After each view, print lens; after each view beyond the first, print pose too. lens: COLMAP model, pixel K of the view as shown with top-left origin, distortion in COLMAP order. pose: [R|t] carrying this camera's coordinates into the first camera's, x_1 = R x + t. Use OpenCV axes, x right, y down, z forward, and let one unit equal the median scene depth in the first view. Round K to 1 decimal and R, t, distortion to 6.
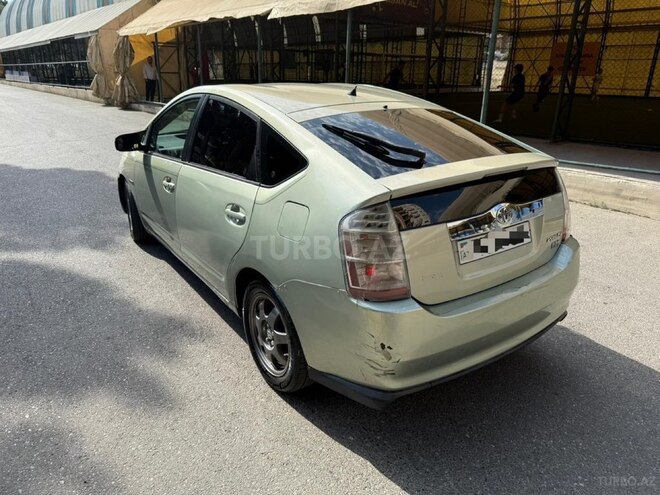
lens RADIAL K [[477.5, 0, 330.9], [0, 477.5, 250.9], [0, 0, 1]] dist [0.027178, -0.020294]
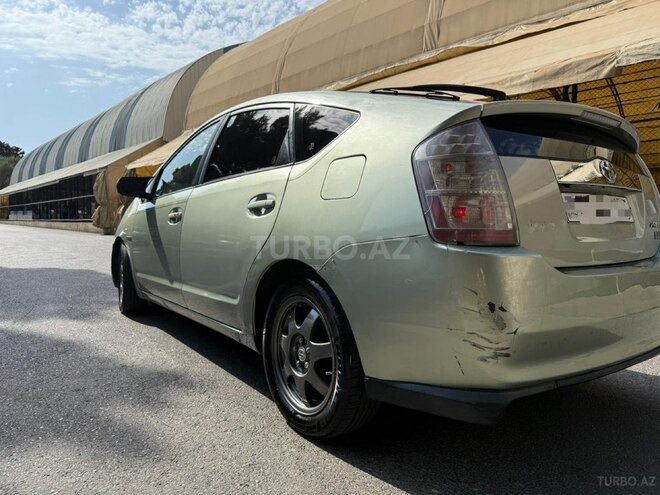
lens RADIAL K [[475.4, 0, 330.0], [0, 475.4, 247.5], [0, 0, 1]] dist [0.046623, -0.041212]
pose [[0.999768, -0.003854, 0.021207, -0.097433], [0.010143, 0.952268, -0.305095, 0.234714], [-0.019019, 0.305239, 0.952086, 0.242558]]
